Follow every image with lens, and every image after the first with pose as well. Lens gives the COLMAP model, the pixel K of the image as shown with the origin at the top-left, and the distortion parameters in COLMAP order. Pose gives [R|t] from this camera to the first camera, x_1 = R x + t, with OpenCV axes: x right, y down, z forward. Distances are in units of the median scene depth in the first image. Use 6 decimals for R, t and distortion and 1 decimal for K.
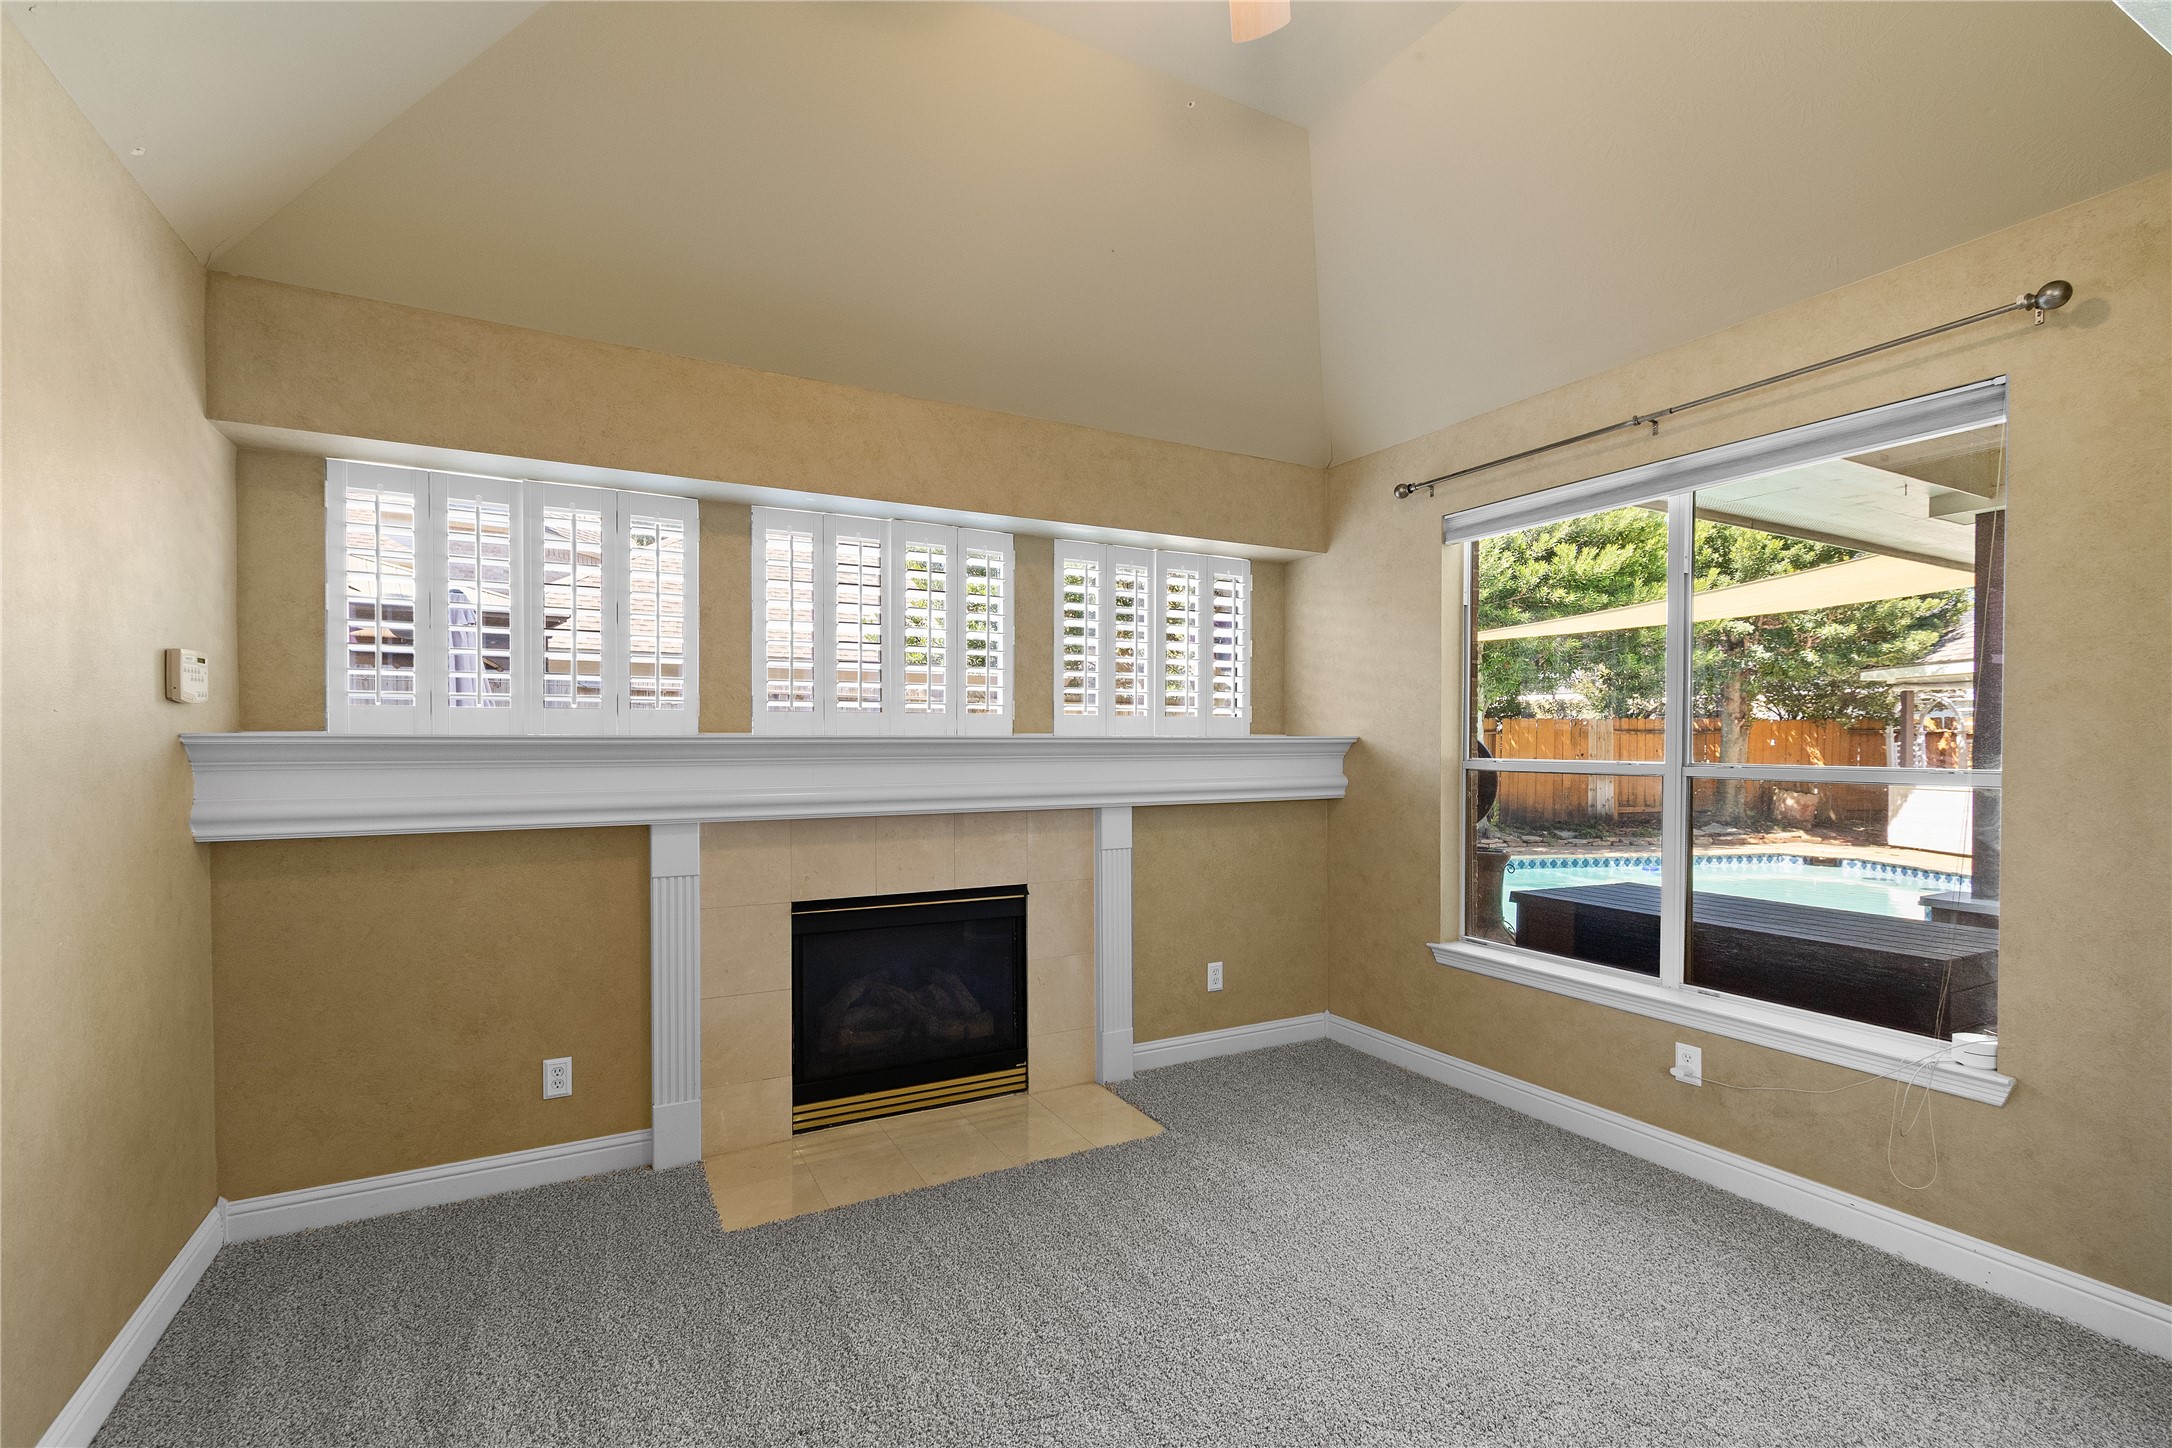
lens RADIAL K [[966.5, 0, 1086.8], [0, 966.5, 757.2], [0, 0, 1]] dist [0.011968, -0.000314]
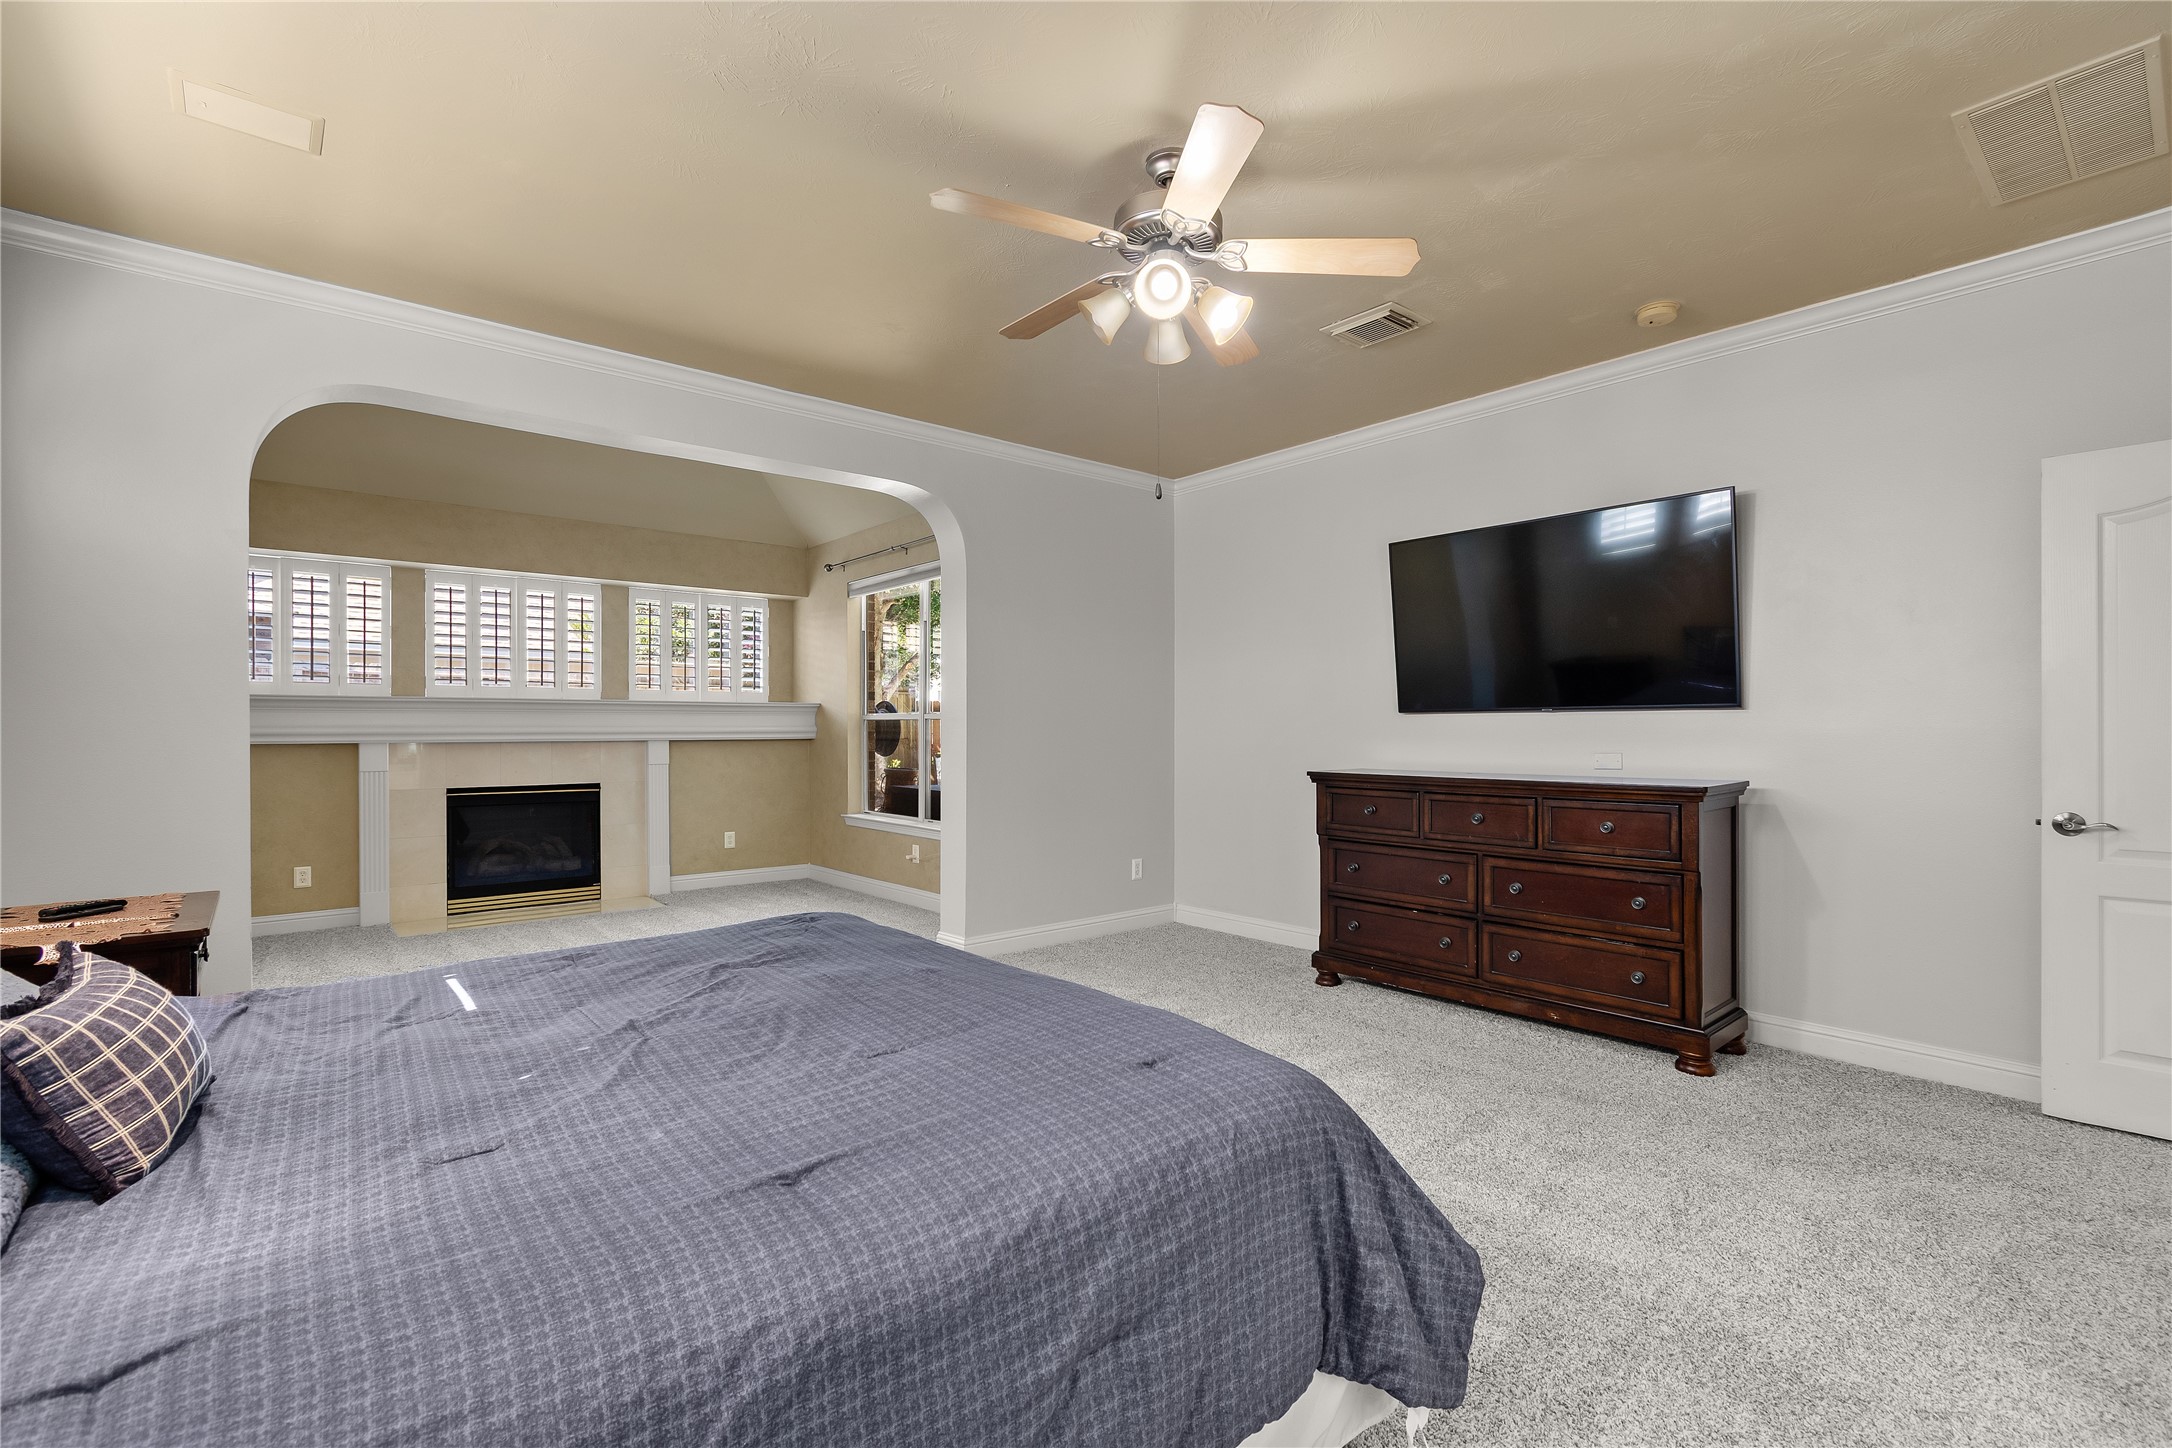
lens RADIAL K [[964.3, 0, 1085.0], [0, 964.3, 737.8], [0, 0, 1]] dist [0.002296, -0.000278]
pose [[0.978757, -0.001975, 0.205012, 0.487602], [0.002941, 0.999986, -0.004407, 0.063925], [-0.205001, 0.004916, 0.978749, -1.003251]]
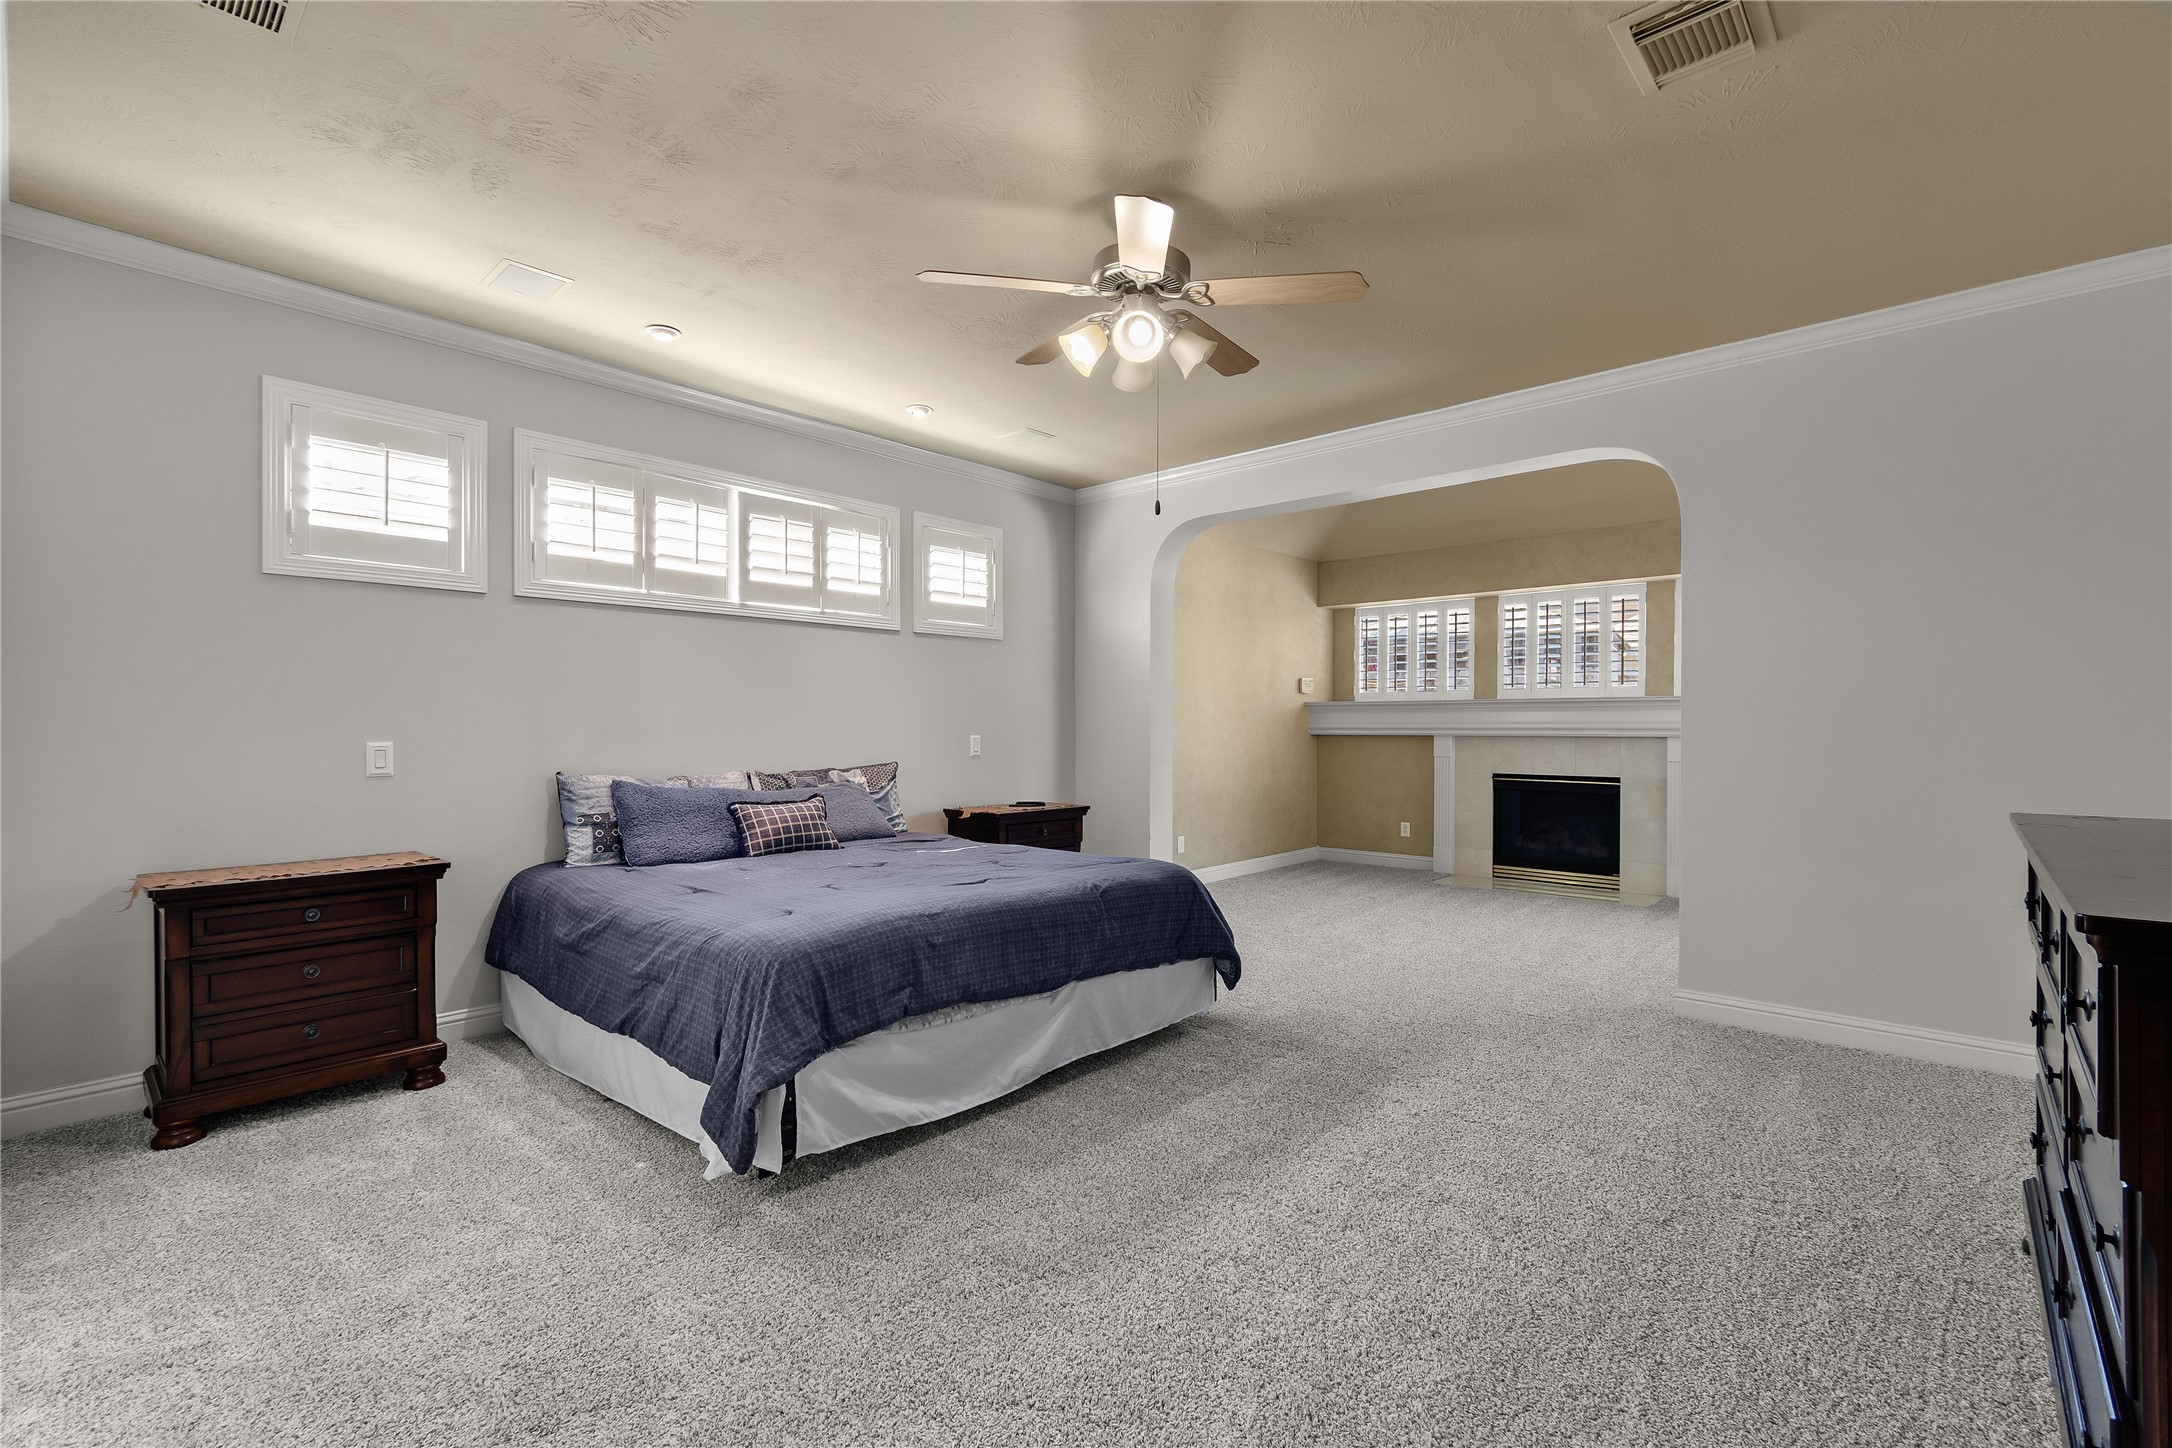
lens RADIAL K [[964.3, 0, 1085.0], [0, 964.3, 737.8], [0, 0, 1]] dist [0.002296, -0.000278]
pose [[0.326601, 0.011731, -0.945090, 1.457181], [-0.014559, 0.999867, 0.007379, 0.063046], [0.945050, 0.011349, 0.326728, -0.608430]]
